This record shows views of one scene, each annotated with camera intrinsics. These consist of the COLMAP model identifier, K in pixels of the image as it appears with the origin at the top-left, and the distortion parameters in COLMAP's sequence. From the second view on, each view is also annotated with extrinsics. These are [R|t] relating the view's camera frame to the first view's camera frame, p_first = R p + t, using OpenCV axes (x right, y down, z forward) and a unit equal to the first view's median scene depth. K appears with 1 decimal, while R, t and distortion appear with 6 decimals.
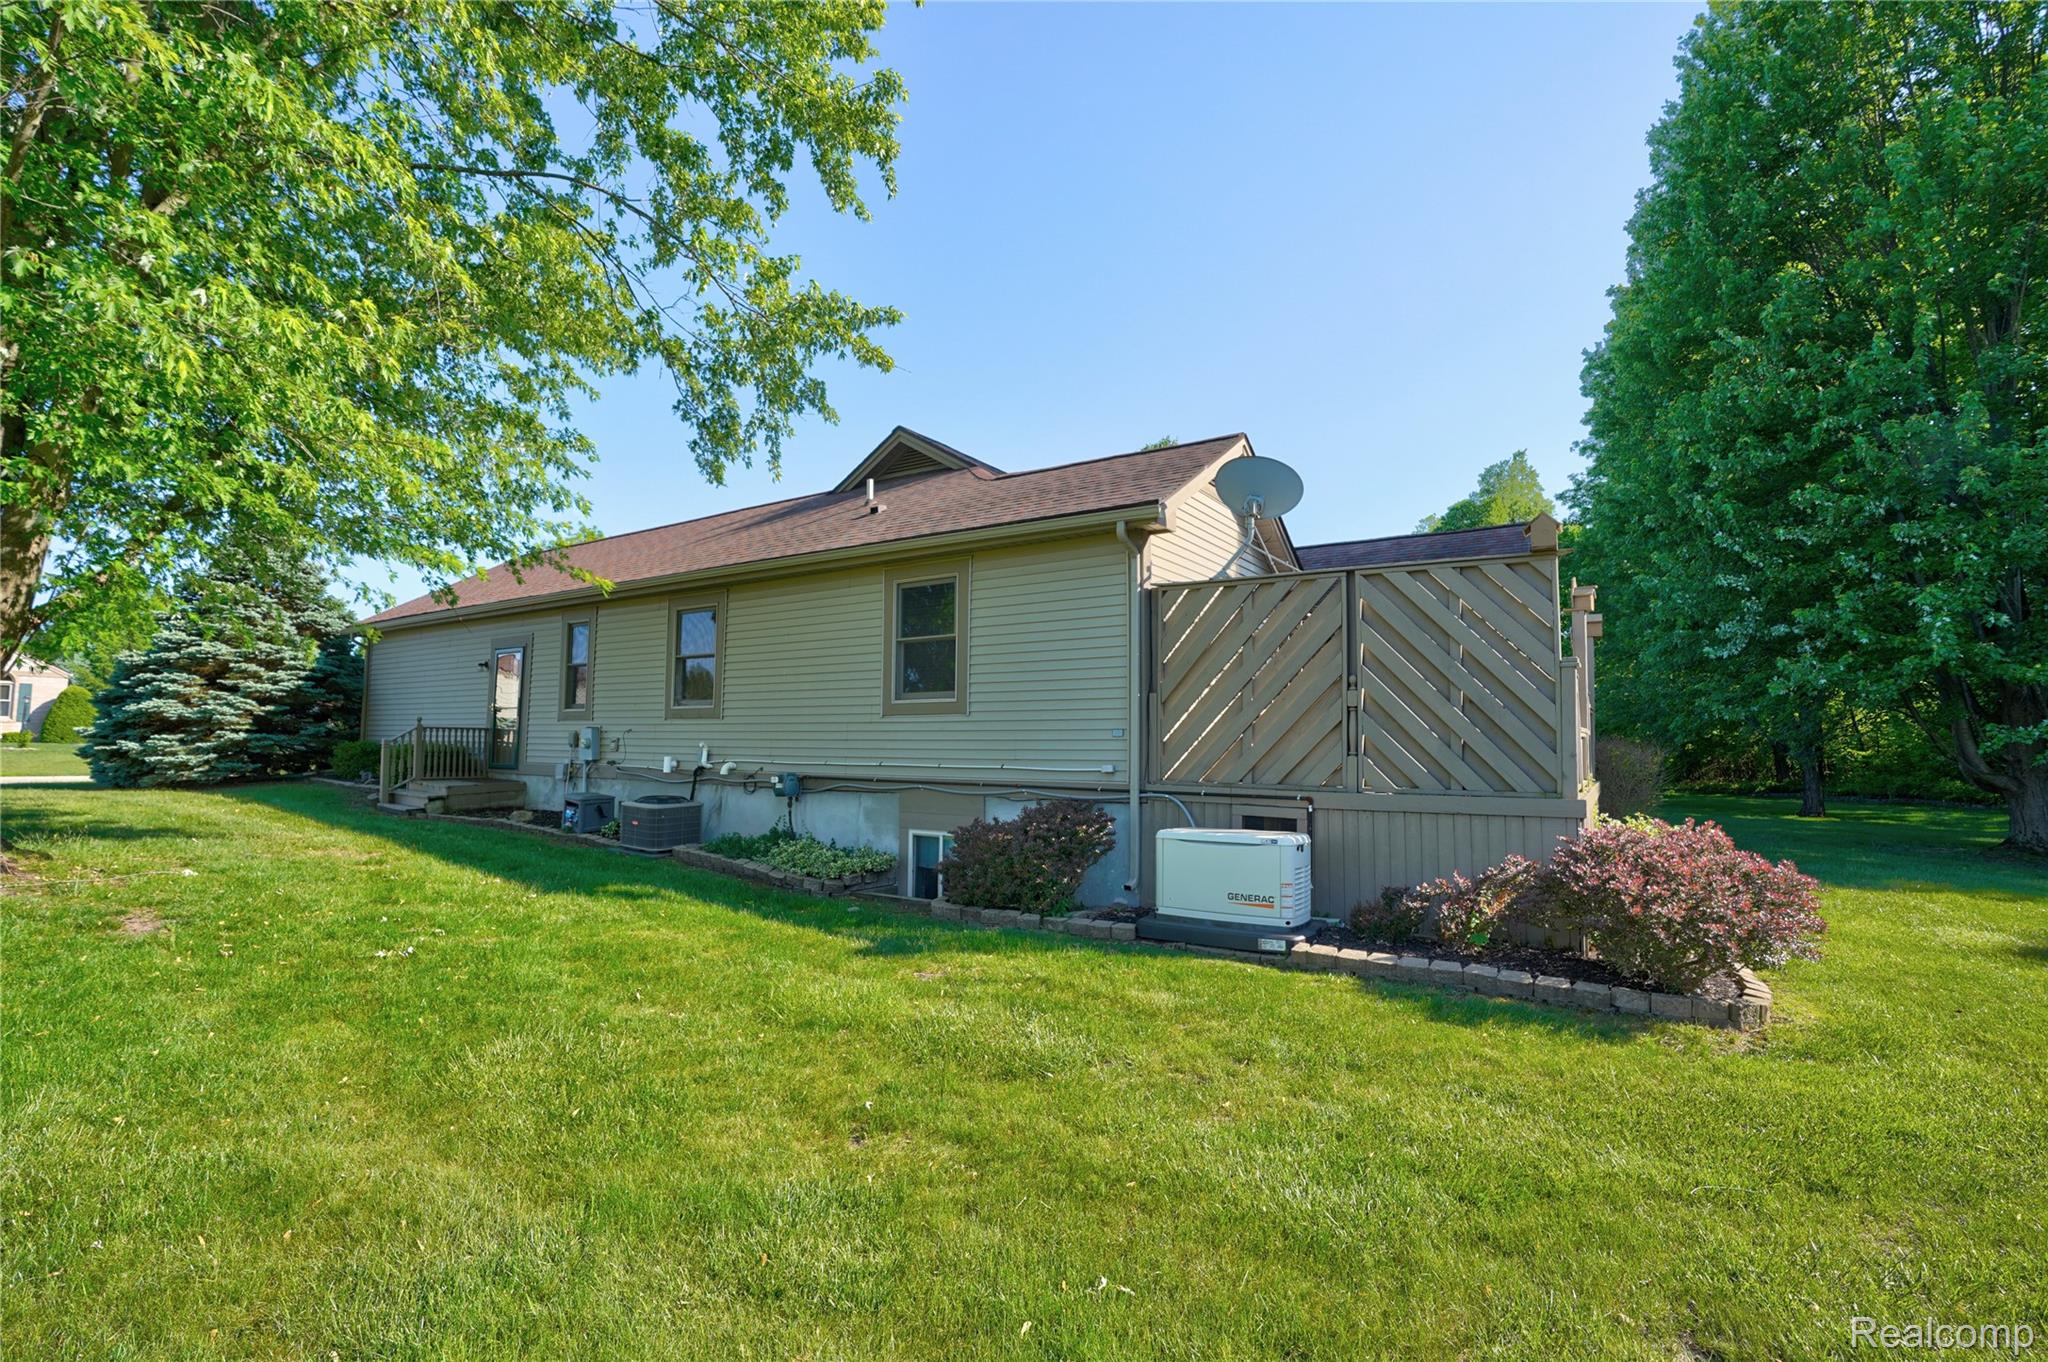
lens RADIAL K [[931.3, 0, 1025.0], [0, 931.3, 652.9], [0, 0, 1]] dist [-0.010842, 0.004325]
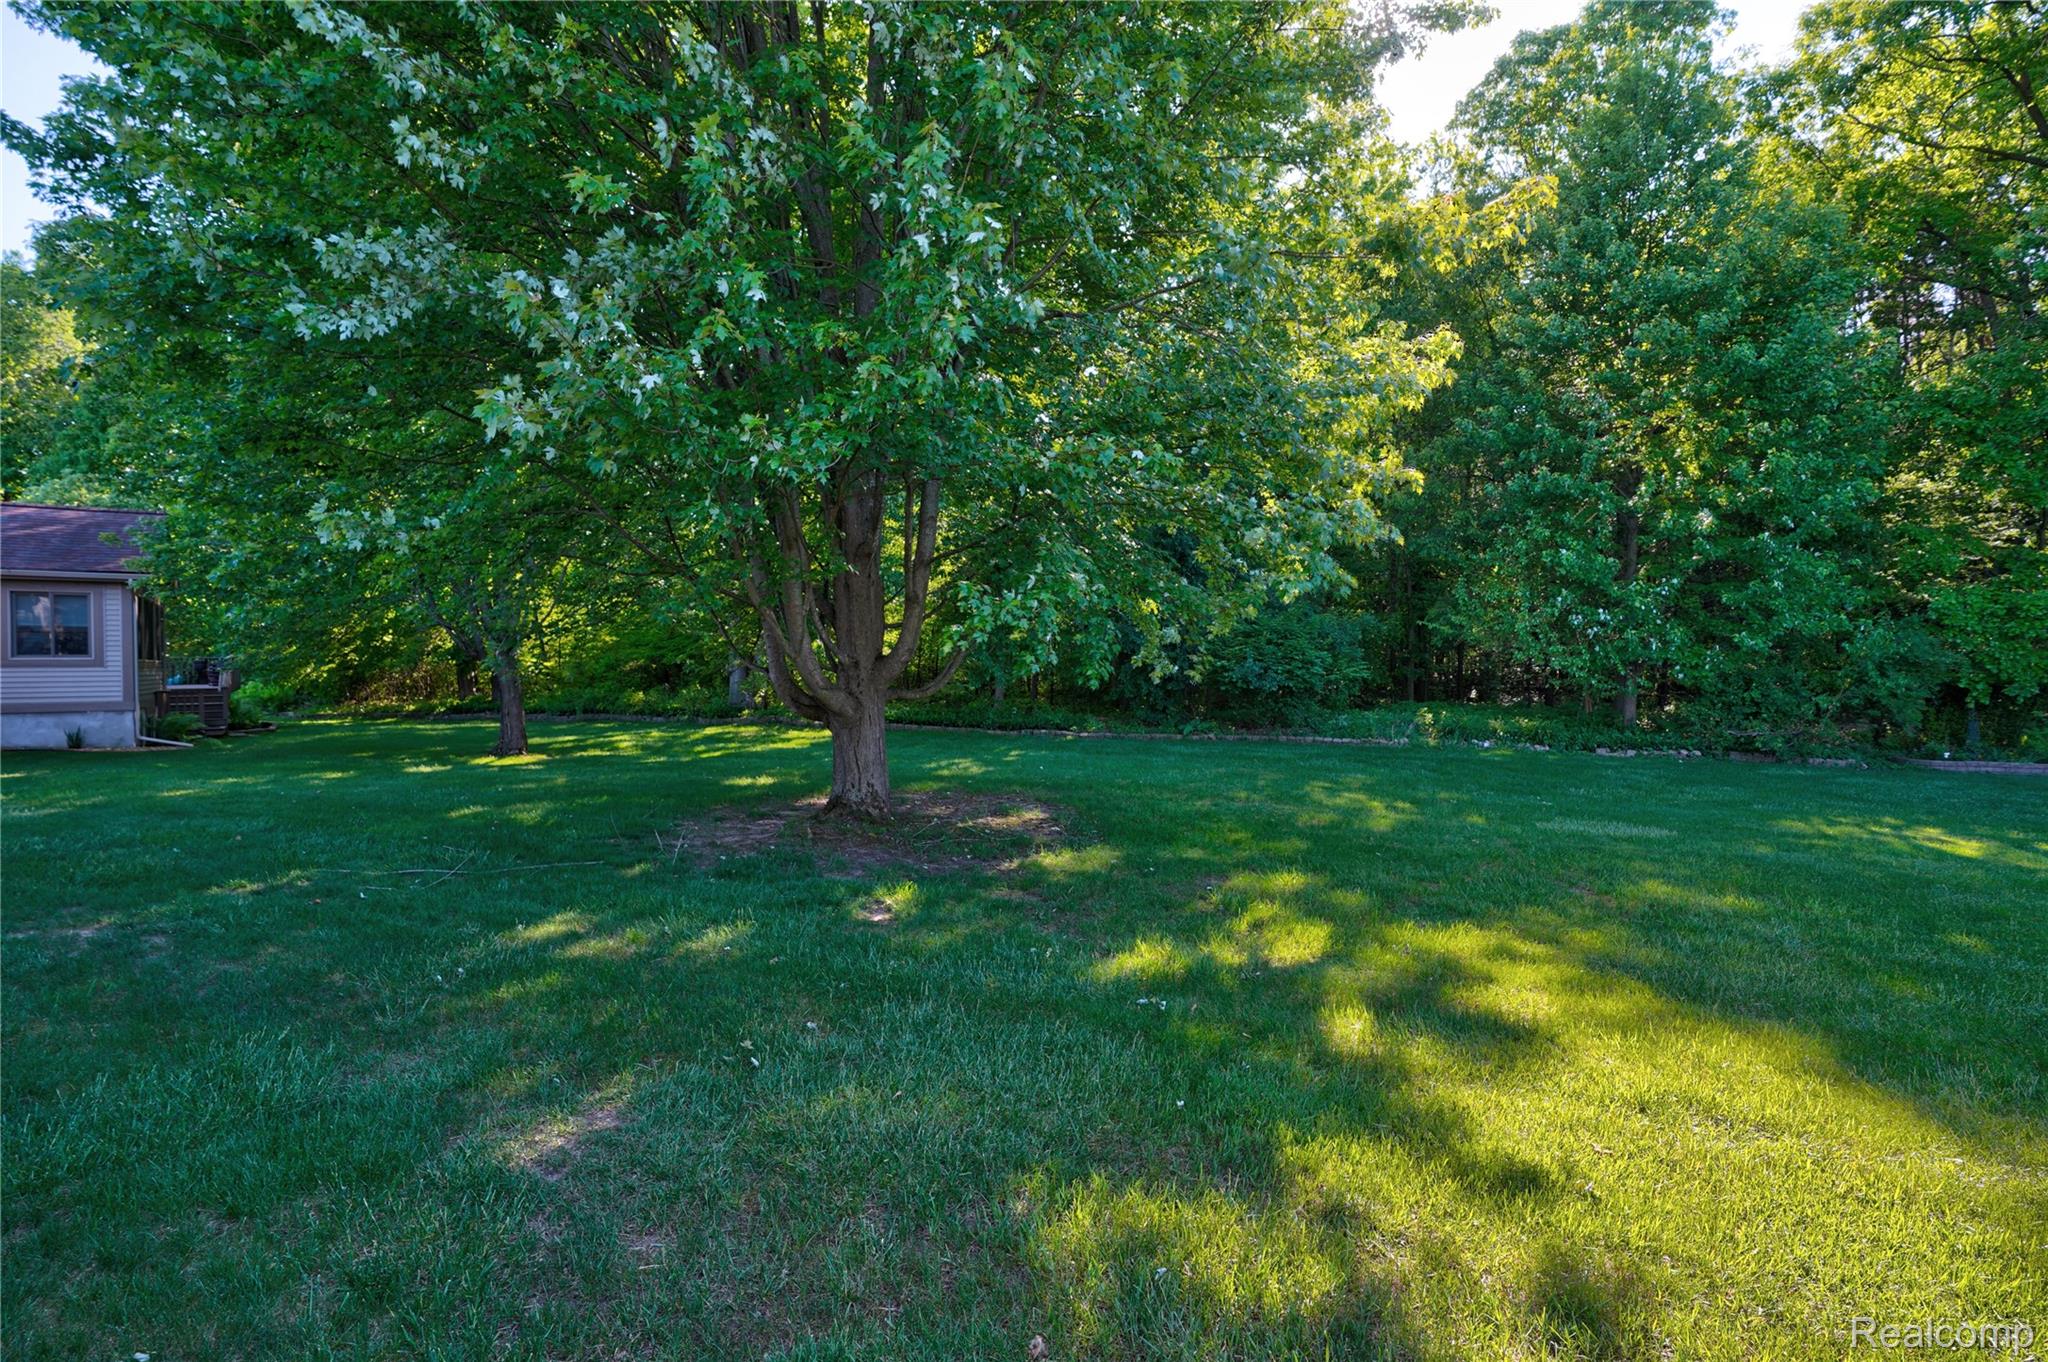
lens RADIAL K [[931.3, 0, 1025.0], [0, 931.3, 652.9], [0, 0, 1]] dist [-0.010842, 0.004325]
pose [[0.337250, -0.001437, 0.941414, 0.215255], [-0.086509, 0.995720, 0.032510, 0.029463], [-0.937432, -0.092405, 0.335683, 0.268712]]
